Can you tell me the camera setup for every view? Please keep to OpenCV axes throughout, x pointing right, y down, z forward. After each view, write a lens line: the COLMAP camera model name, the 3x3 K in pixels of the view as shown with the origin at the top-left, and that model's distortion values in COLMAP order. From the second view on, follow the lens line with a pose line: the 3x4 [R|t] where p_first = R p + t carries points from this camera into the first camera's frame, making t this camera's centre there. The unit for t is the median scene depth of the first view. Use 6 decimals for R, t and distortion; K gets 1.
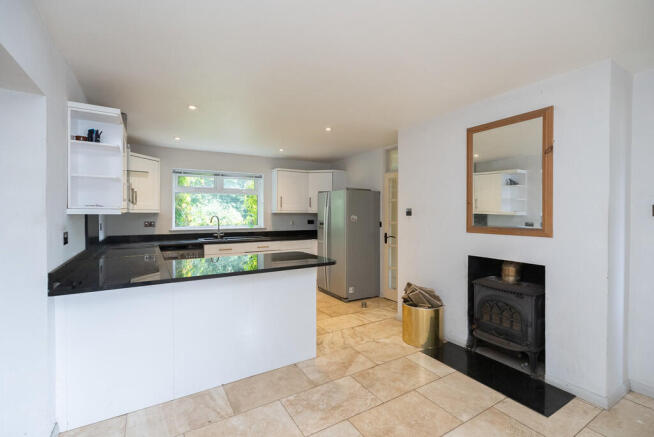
lens RADIAL K [[301.7, 0, 327.4], [0, 301.7, 211.3], [0, 0, 1]] dist [-0.000931, -0.000084]
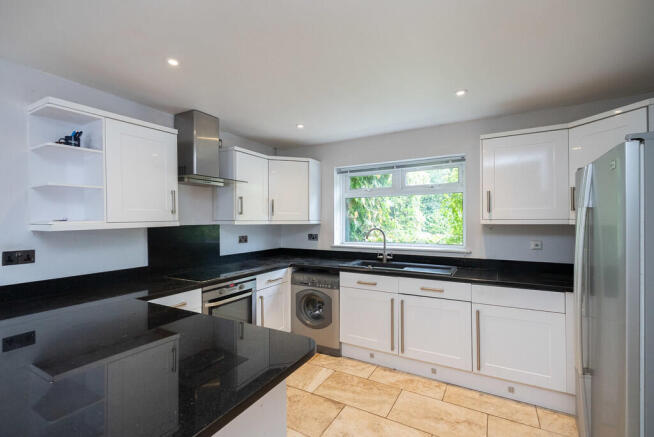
lens RADIAL K [[295.0, 0, 327.0], [0, 295.0, 218.5], [0, 0, 1]] dist [-0.000784, -0.000064]
pose [[0.483780, -0.007845, -0.875154, 0.161713], [0.008982, 0.999952, -0.003998, -0.006013], [0.875143, -0.005926, 0.483827, 0.638093]]
